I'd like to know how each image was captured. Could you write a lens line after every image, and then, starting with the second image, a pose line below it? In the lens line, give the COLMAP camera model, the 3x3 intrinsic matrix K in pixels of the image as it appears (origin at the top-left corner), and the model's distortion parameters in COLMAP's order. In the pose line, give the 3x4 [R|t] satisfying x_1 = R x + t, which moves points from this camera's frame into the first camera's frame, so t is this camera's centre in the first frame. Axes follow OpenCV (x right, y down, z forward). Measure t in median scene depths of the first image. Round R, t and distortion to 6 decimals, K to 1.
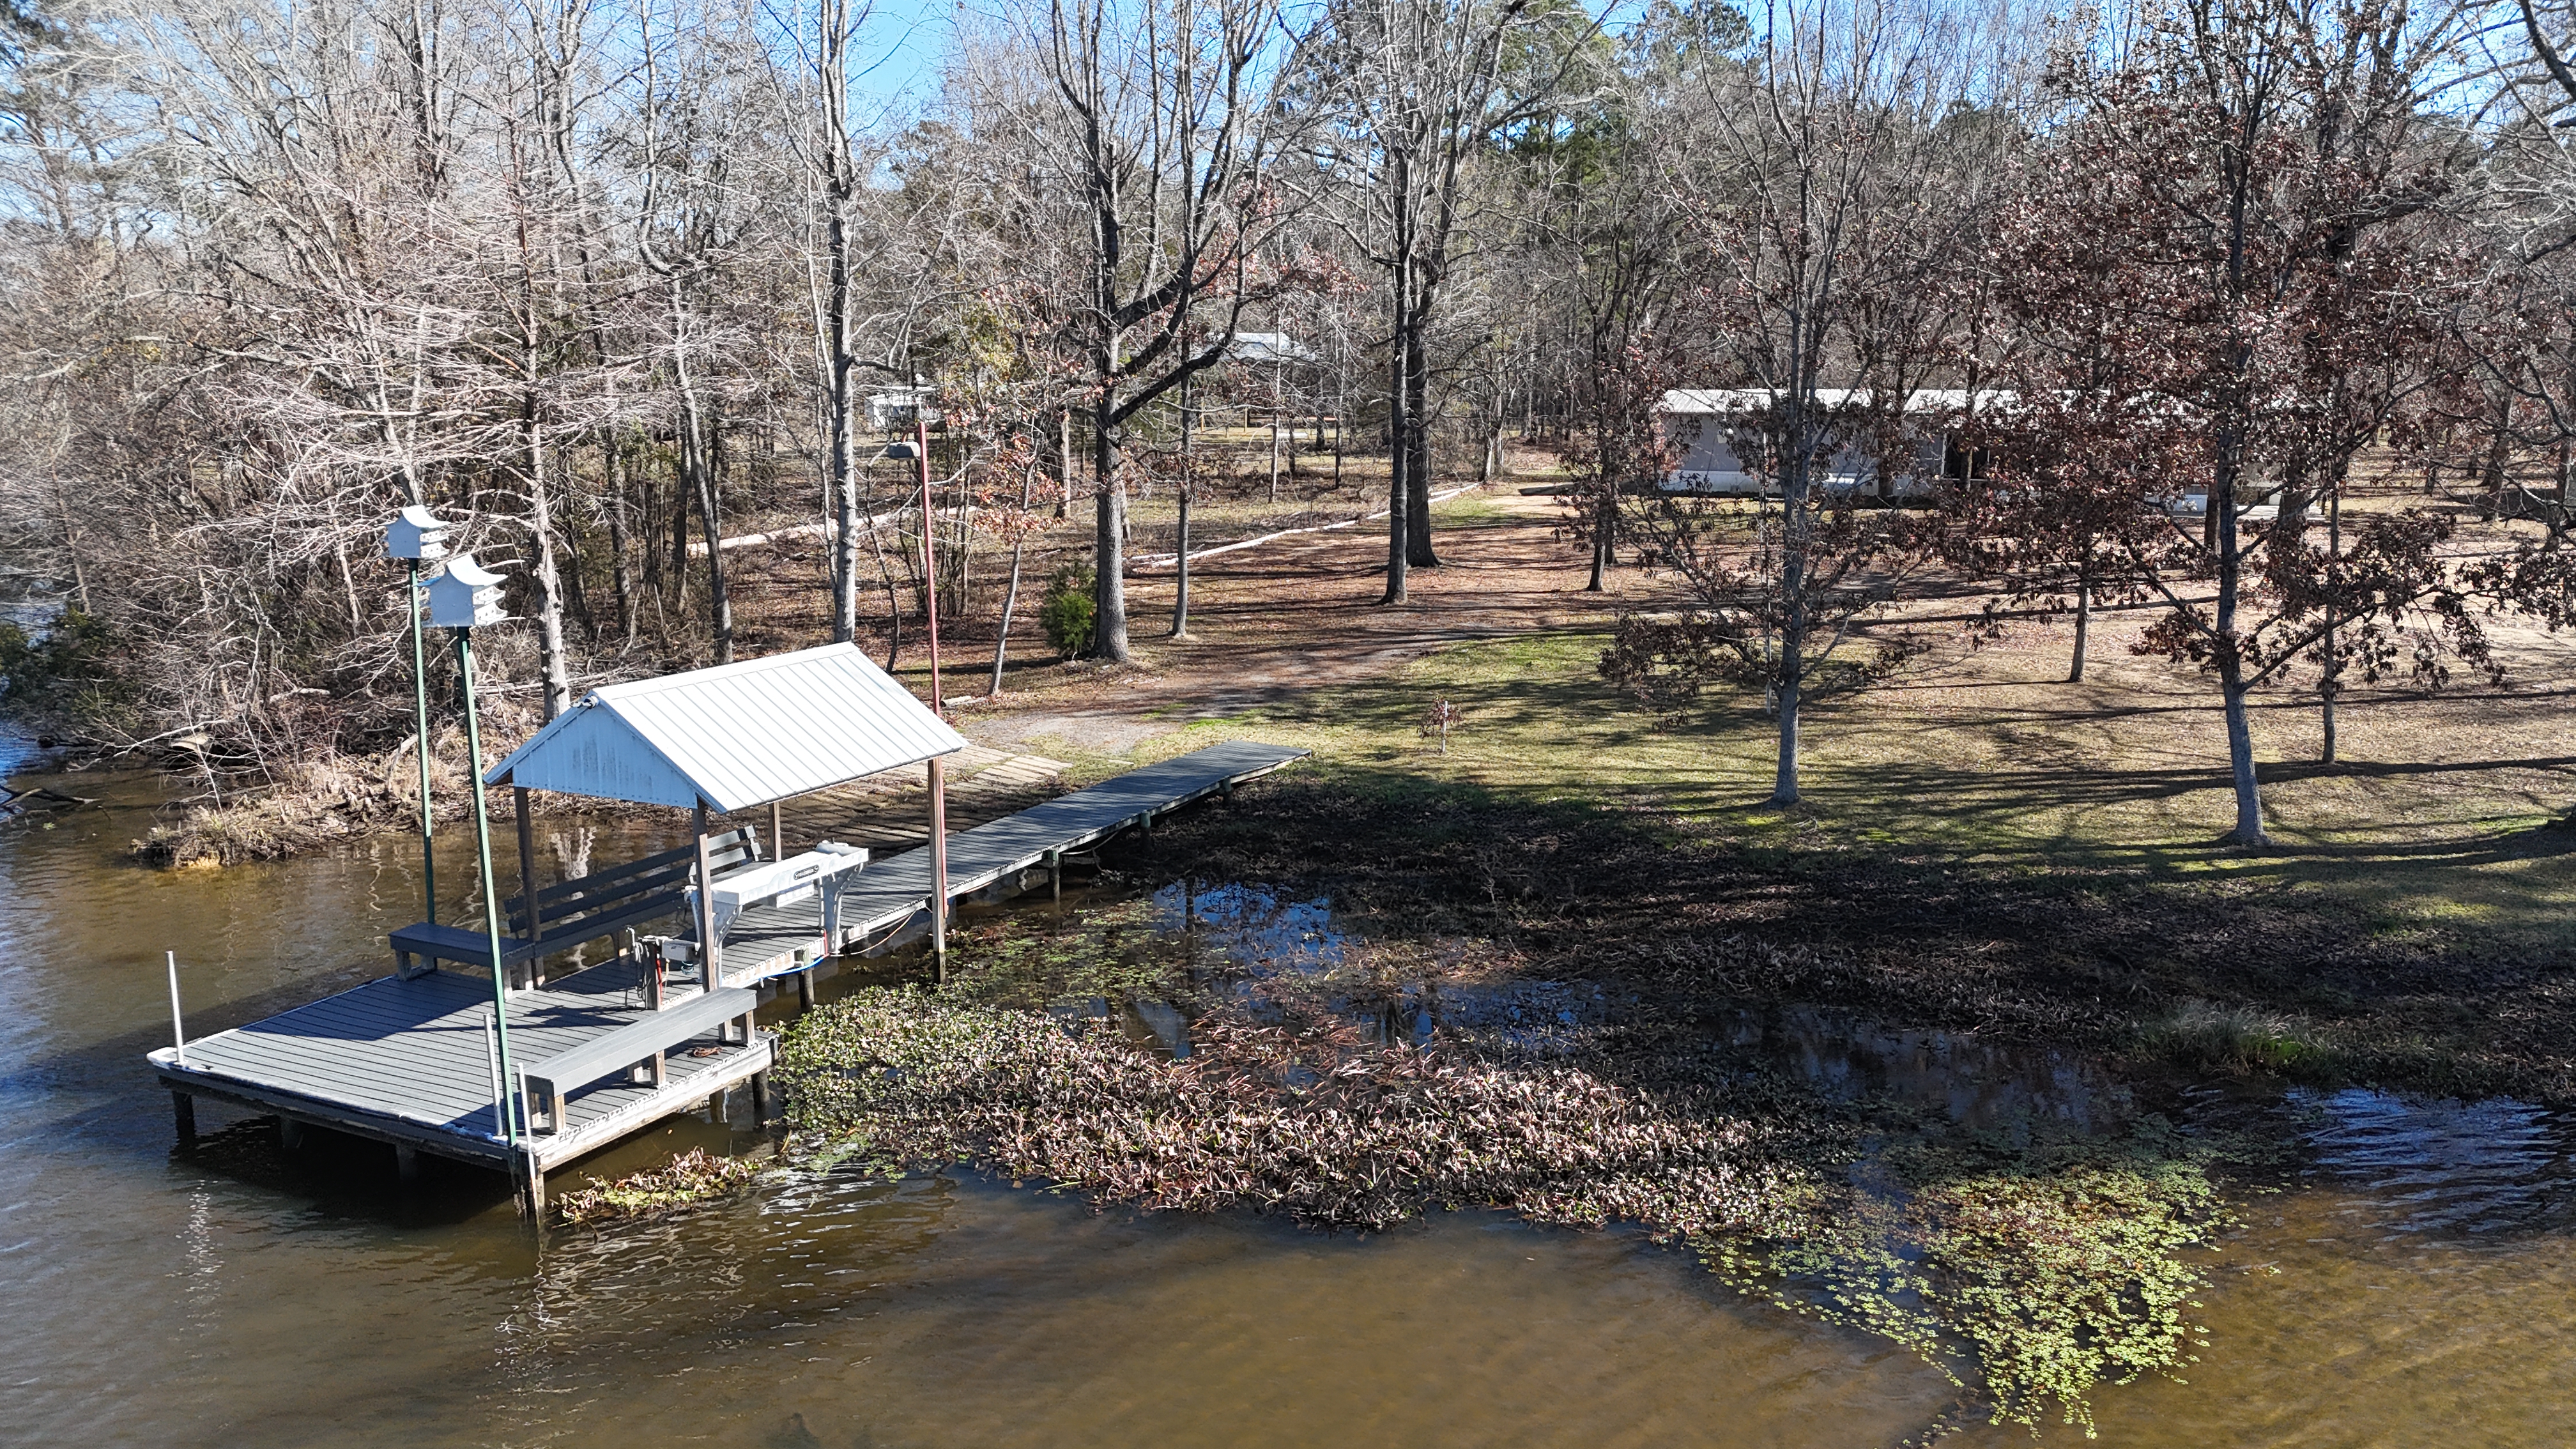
lens RADIAL K [[1864.7, 0, 1288.0], [0, 1864.7, 724.5], [0, 0, 1]] dist [0.021426, -0.000051]
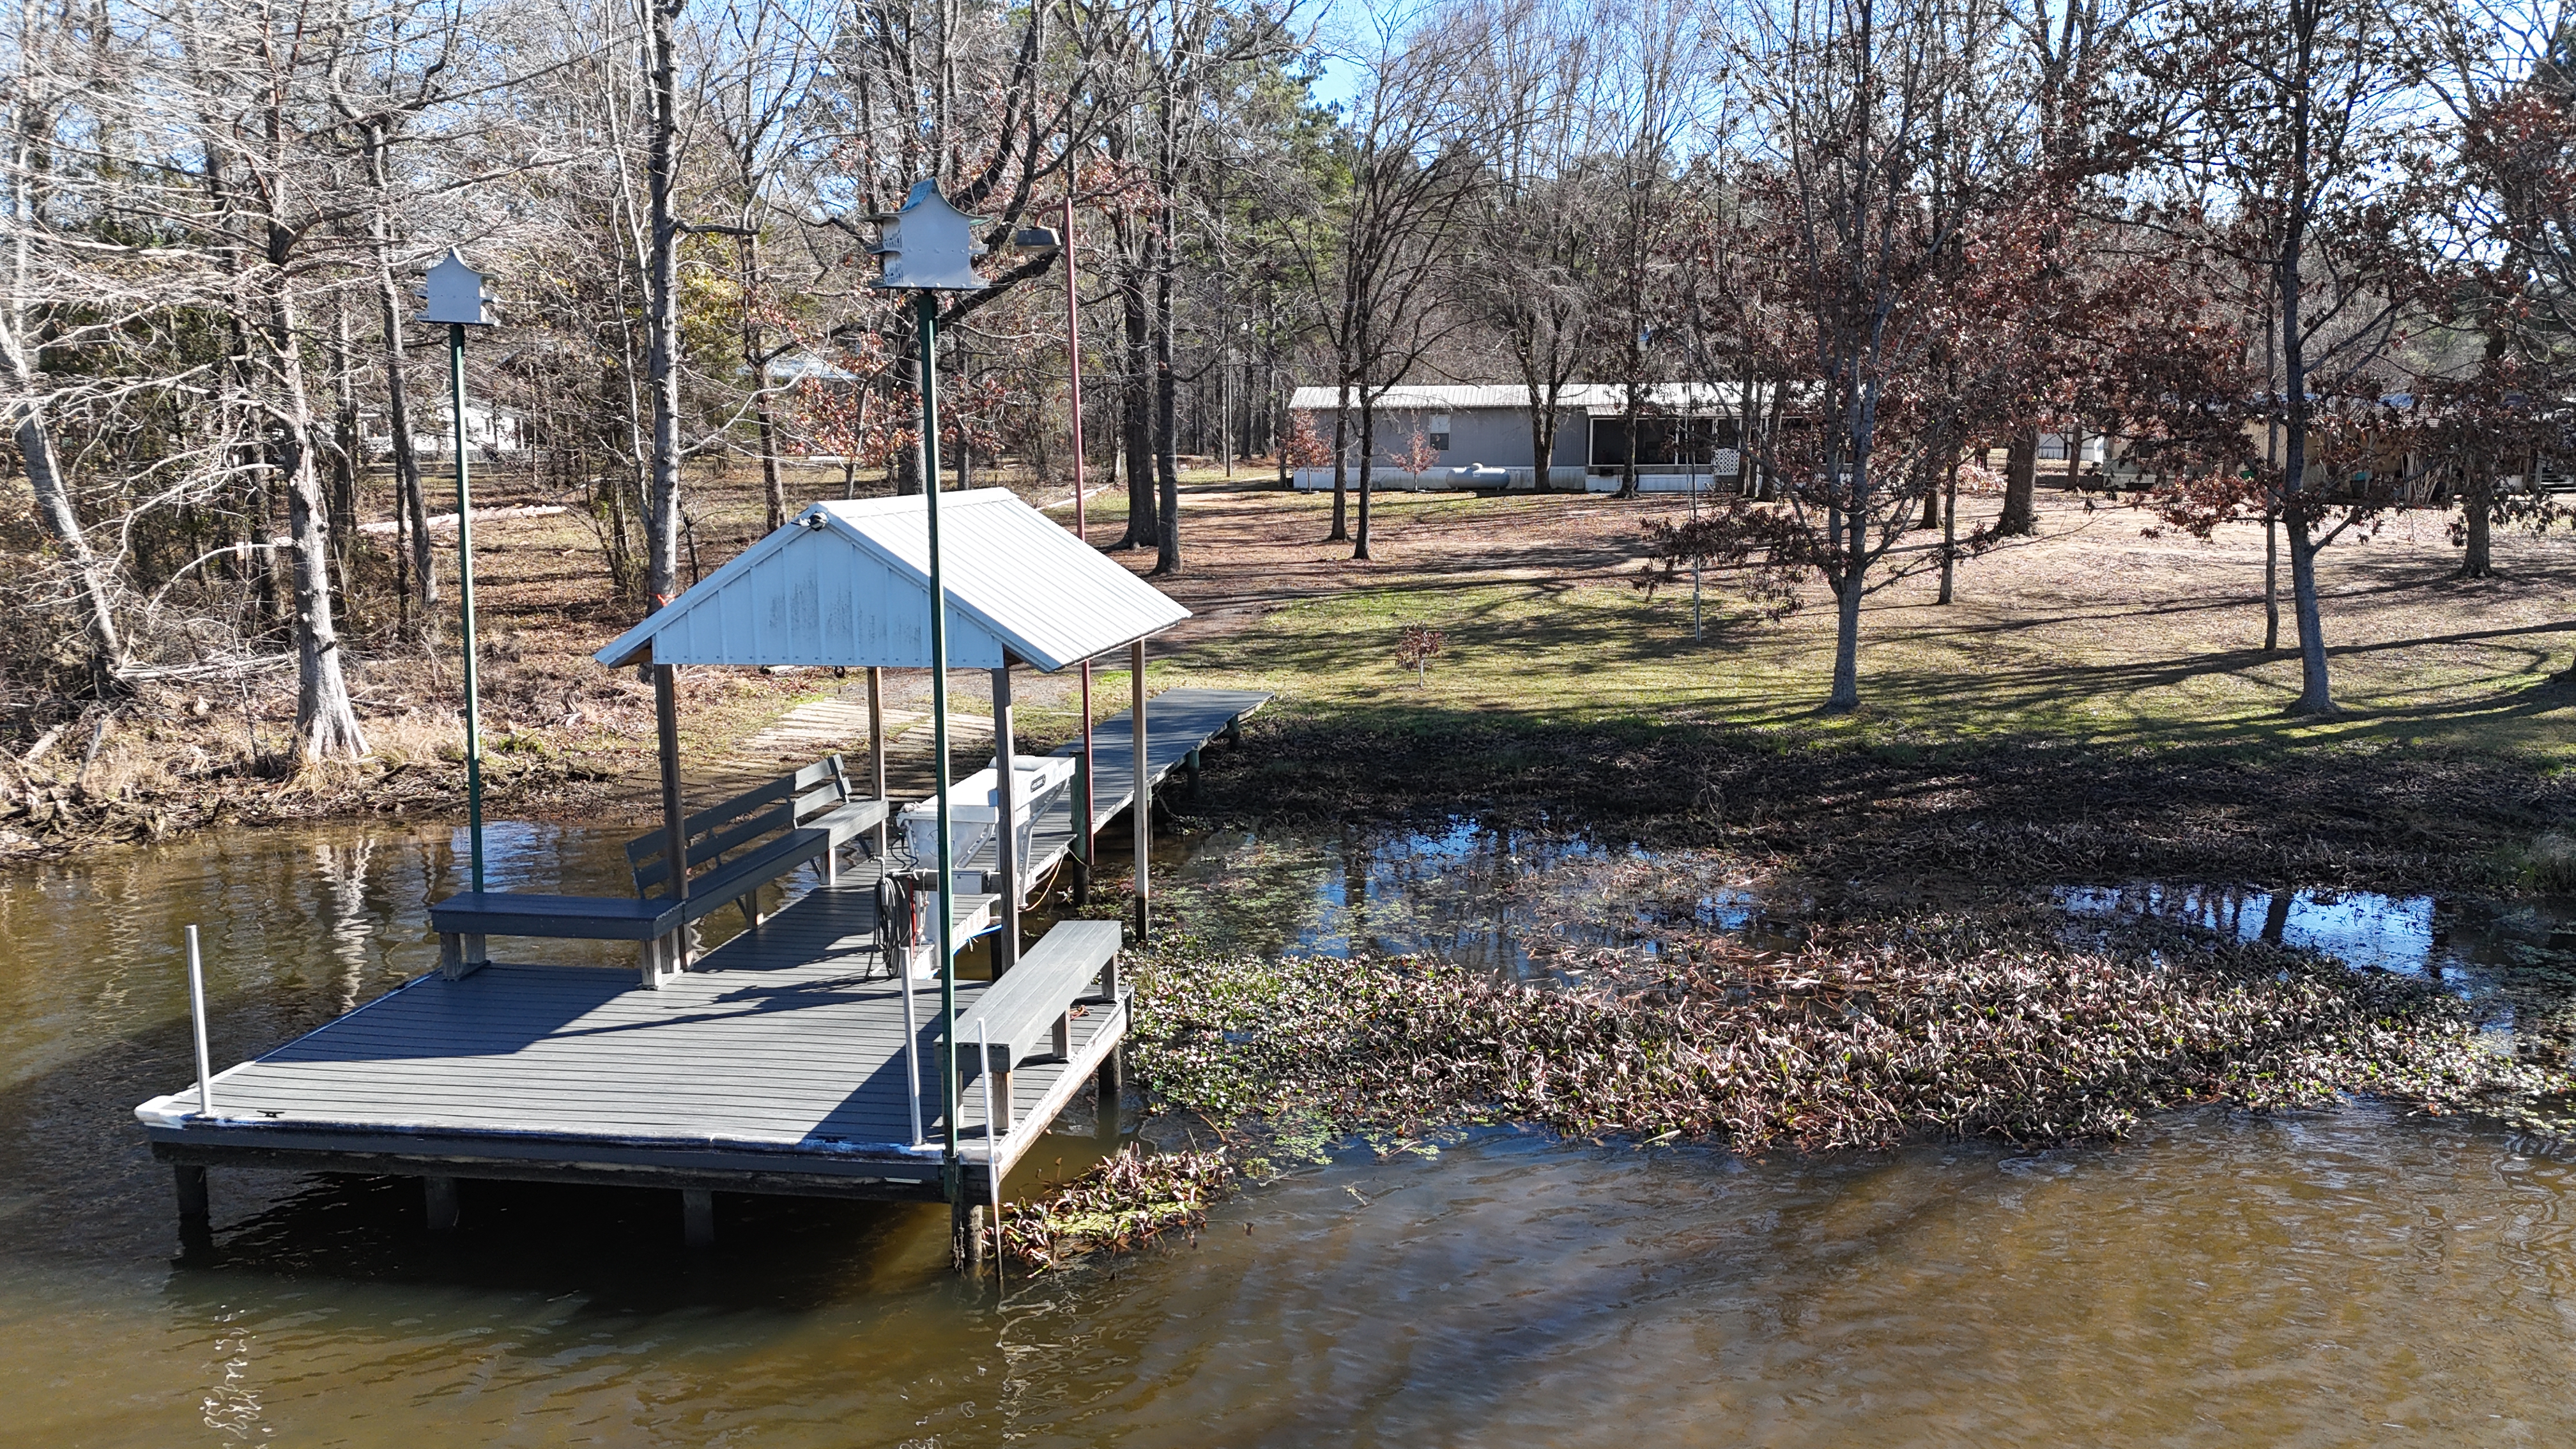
lens RADIAL K [[1855.6, 0, 1293.6], [0, 1855.6, 752.8], [0, 0, 1]] dist [0.044598, -0.000696]
pose [[0.955052, -0.054563, 0.291373, -0.373956], [0.059195, 0.998221, -0.007101, 0.078756], [-0.290467, 0.024030, 0.956583, 0.285678]]
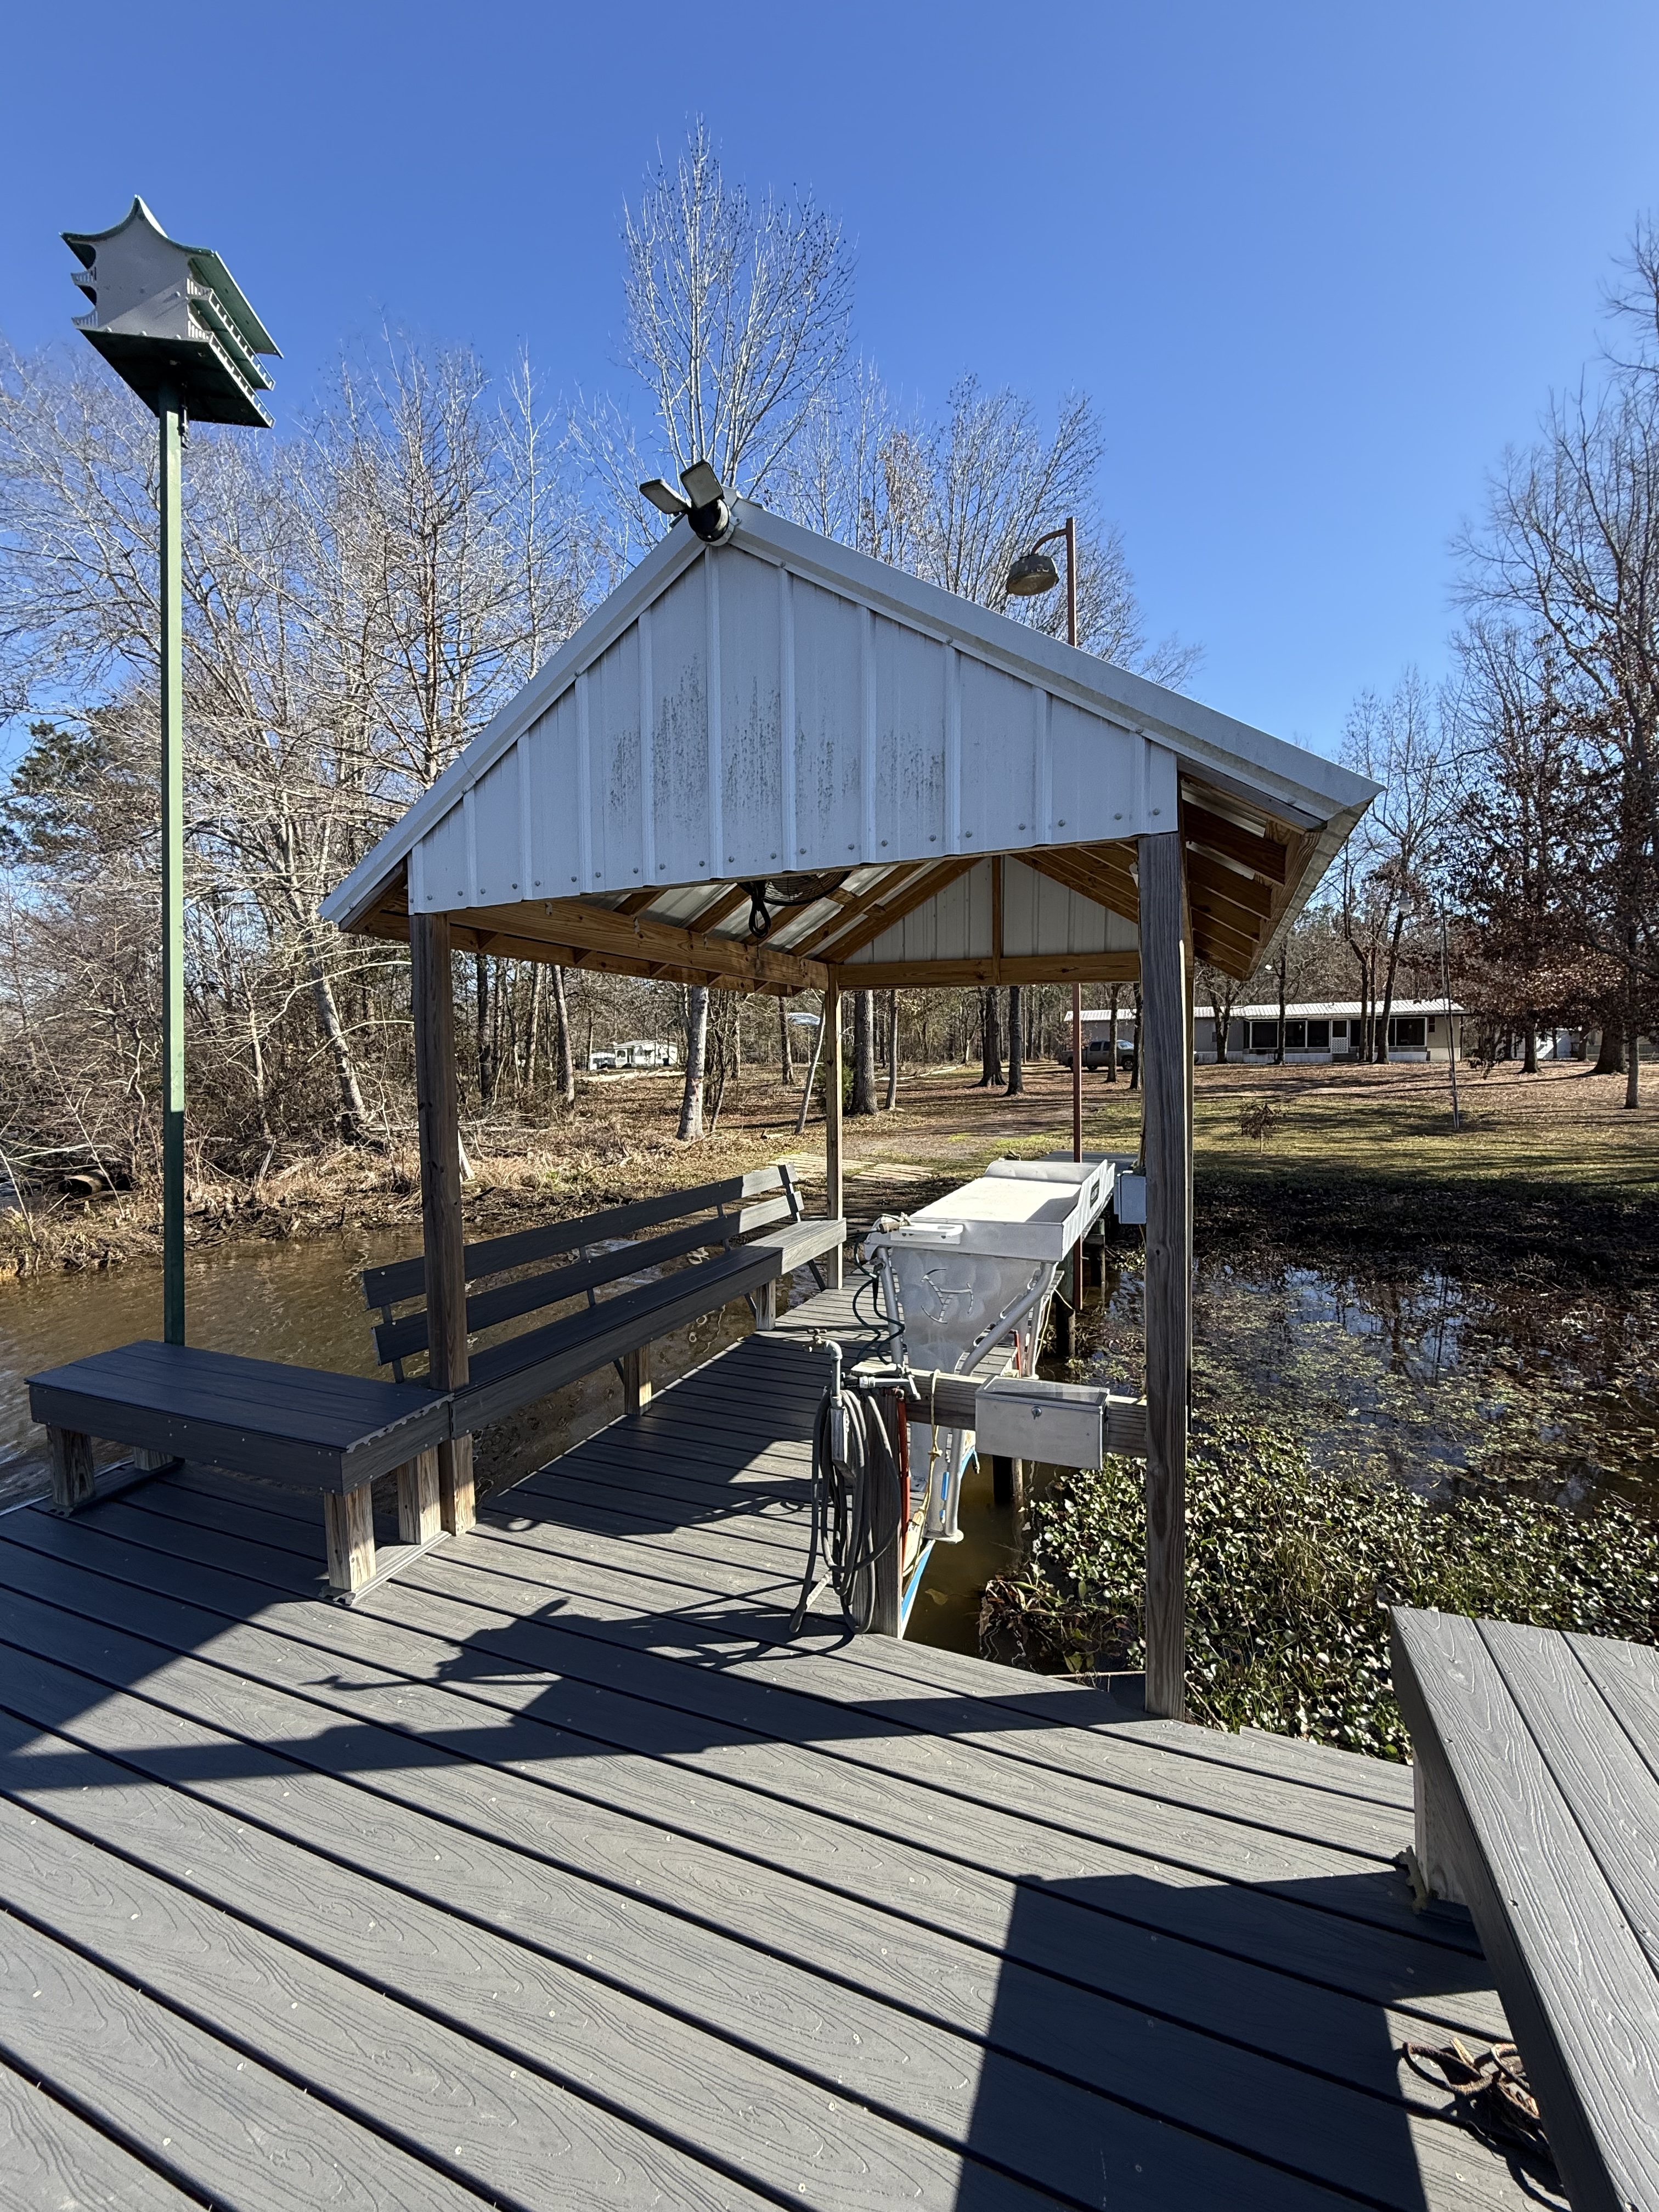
lens RADIAL K [[878.2, 0, 830.7], [0, 878.2, 1098.3], [0, 0, 1]] dist [0.001934, -0.000217]
pose [[0.997358, -0.014969, 0.071079, -0.334170], [0.025350, 0.988740, -0.147483, 0.086597], [-0.068071, 0.148896, 0.986507, 0.805599]]
